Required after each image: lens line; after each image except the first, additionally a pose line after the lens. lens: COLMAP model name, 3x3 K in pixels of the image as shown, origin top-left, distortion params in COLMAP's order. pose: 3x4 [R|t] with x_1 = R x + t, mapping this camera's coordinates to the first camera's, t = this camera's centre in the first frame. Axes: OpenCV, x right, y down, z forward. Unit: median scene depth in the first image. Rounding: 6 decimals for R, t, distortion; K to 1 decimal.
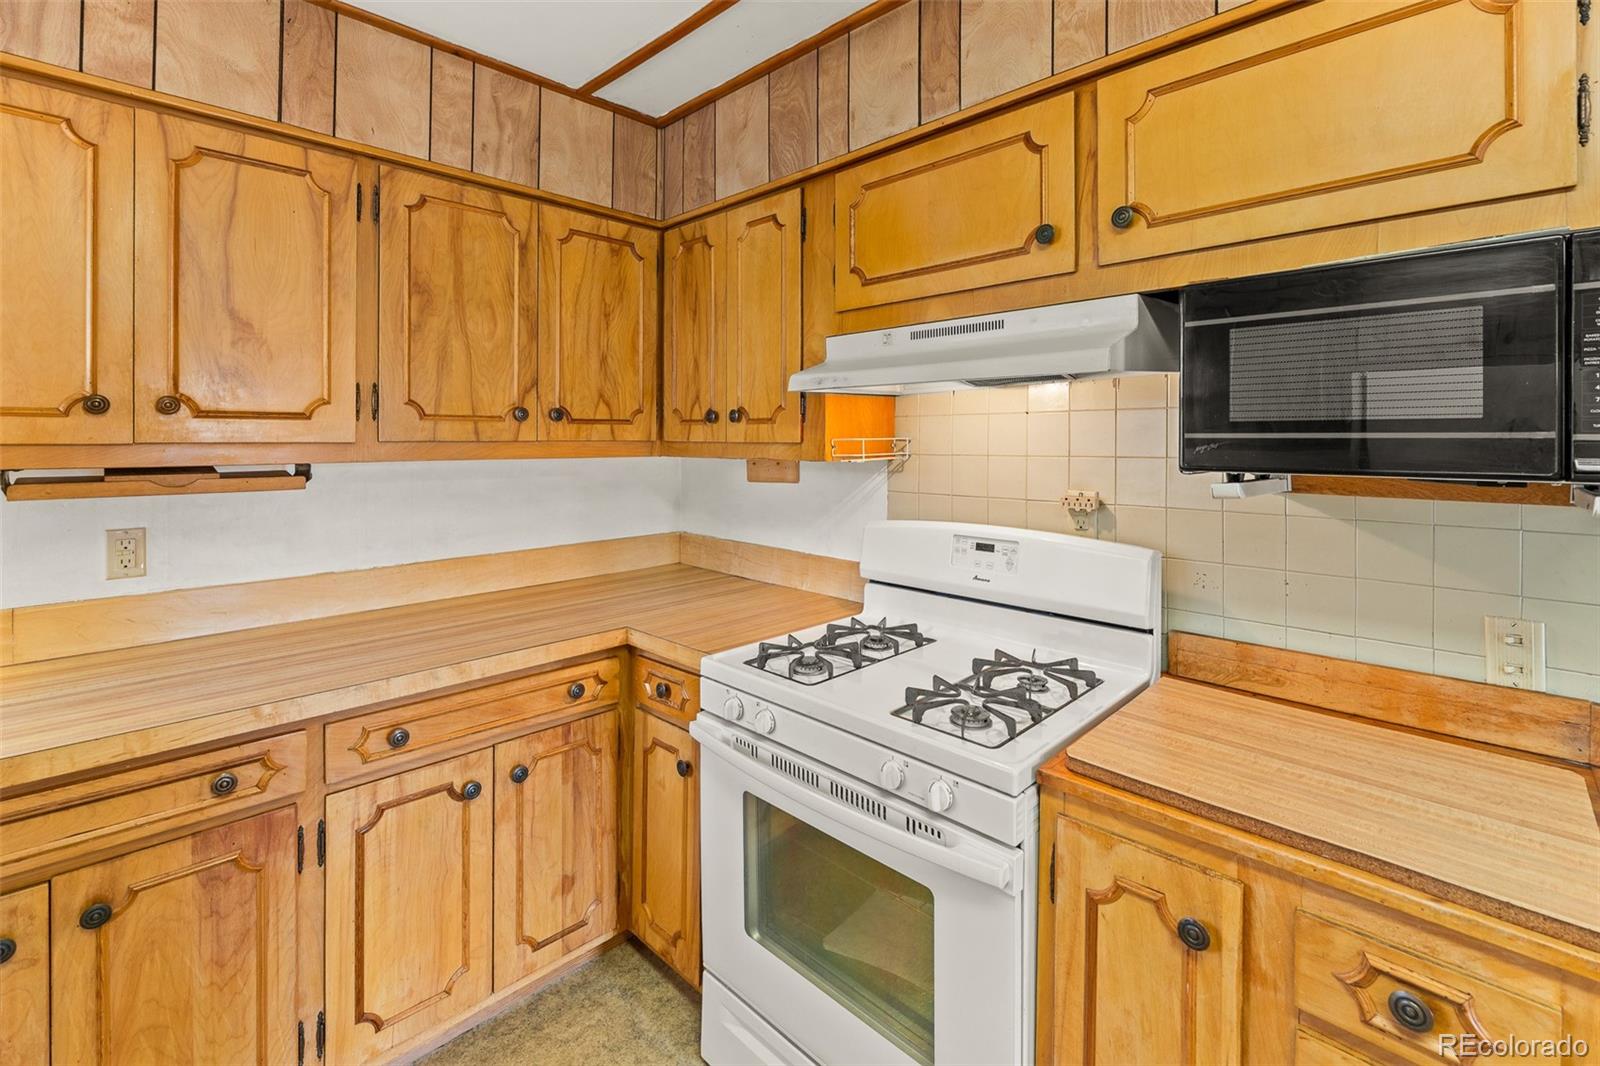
lens RADIAL K [[687.1, 0, 776.2], [0, 687.1, 441.7], [0, 0, 1]] dist [-0.005465, 0.000030]
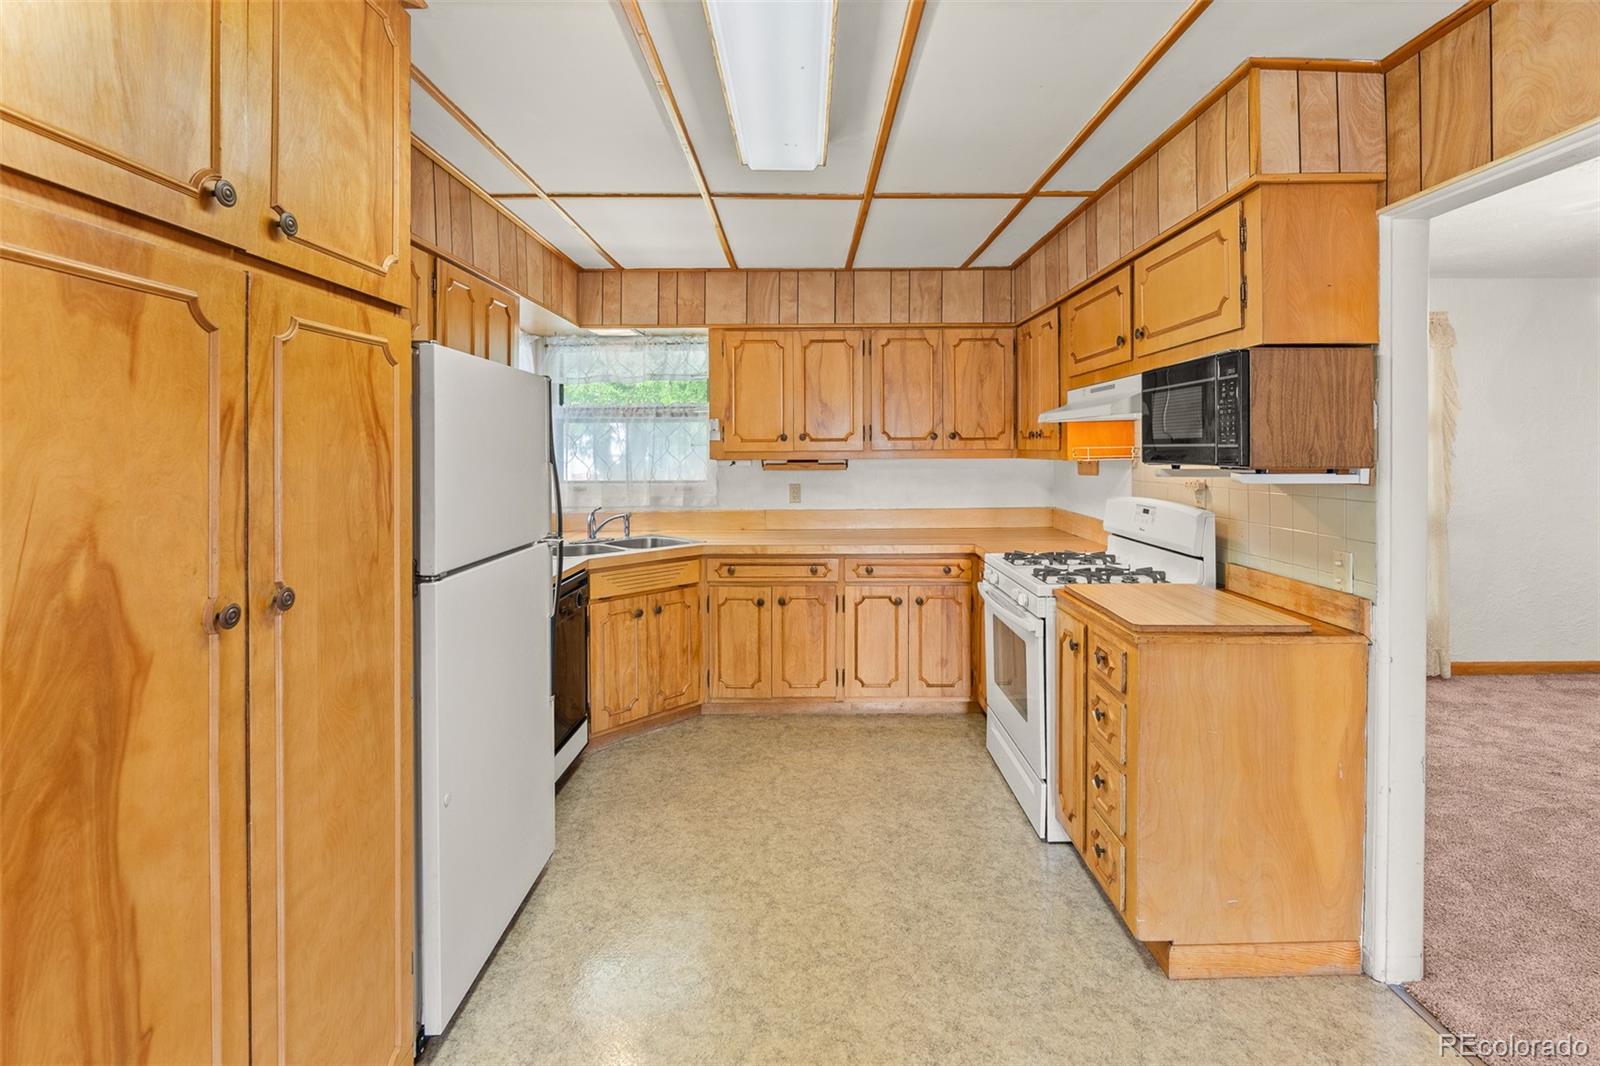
lens RADIAL K [[687.1, 0, 826.7], [0, 687.1, 457.1], [0, 0, 1]] dist [-0.005465, 0.000030]
pose [[0.720685, 0.003377, -0.693255, 0.943801], [0.003559, 0.999957, 0.008571, 0.003000], [0.693254, -0.008644, 0.720642, -0.794928]]
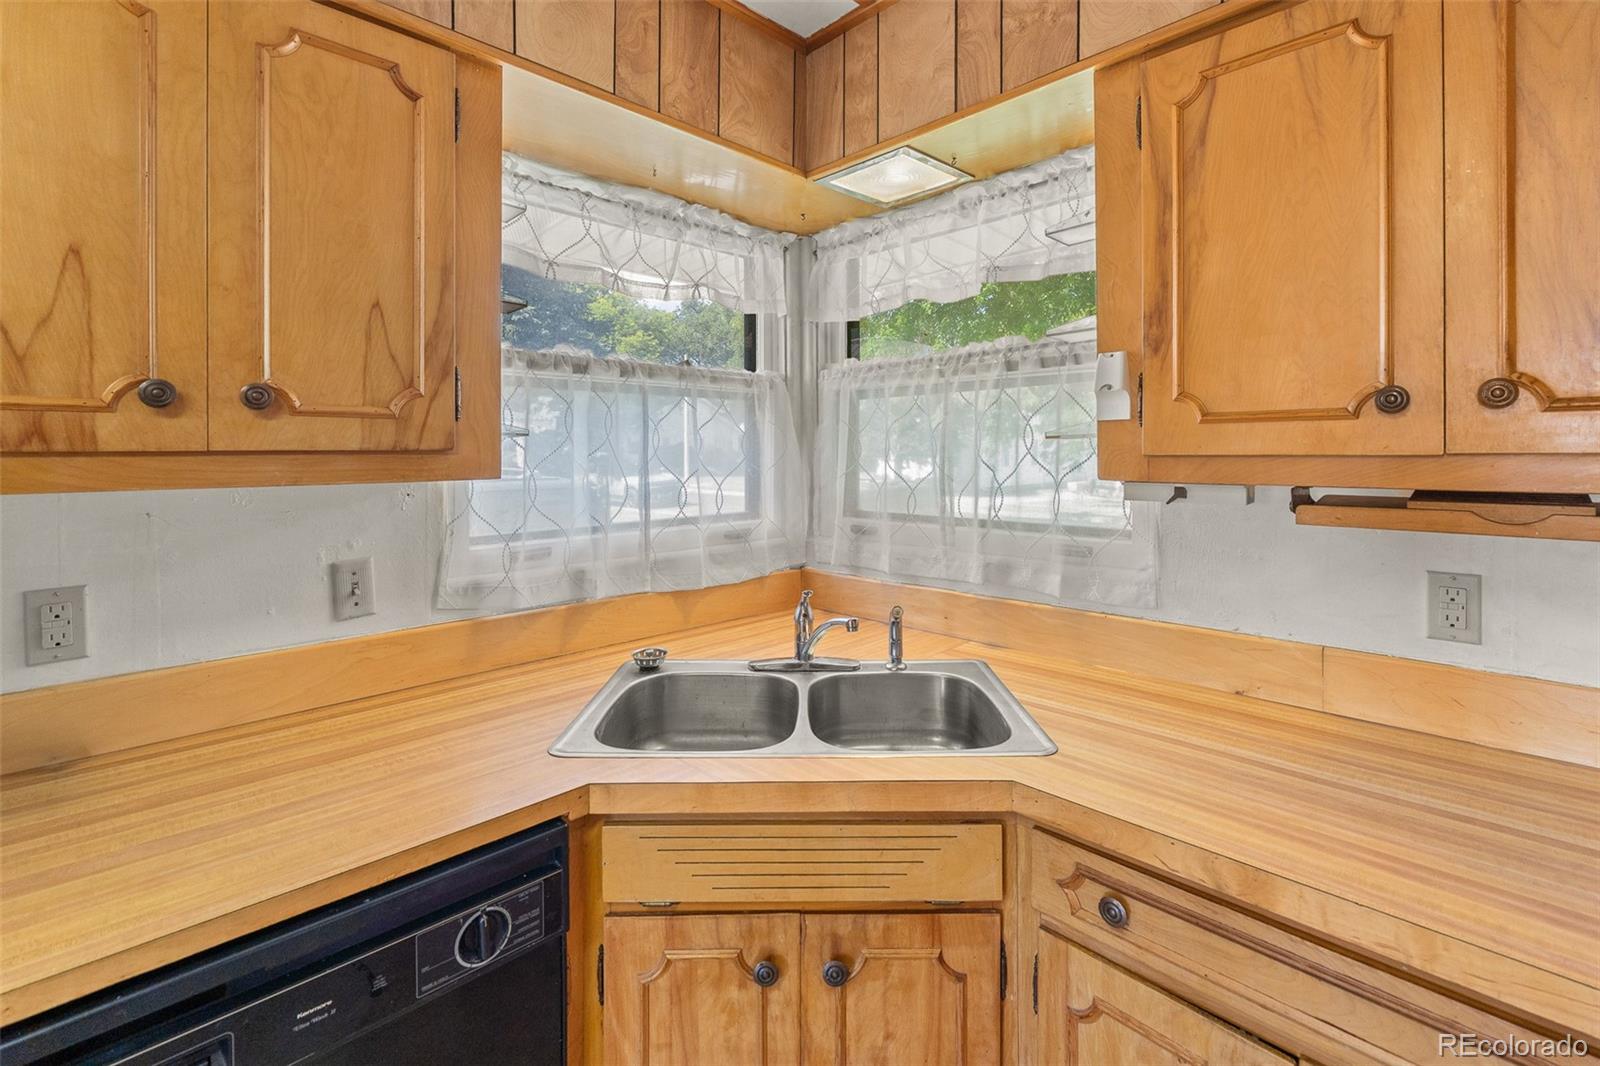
lens RADIAL K [[687.1, 0, 814.1], [0, 687.1, 457.4], [0, 0, 1]] dist [-0.005465, 0.000030]
pose [[-0.003405, 0.009877, -0.999945, -0.232789], [0.008107, 0.999919, 0.009849, -0.005559], [0.999961, -0.008073, -0.003485, 0.332847]]
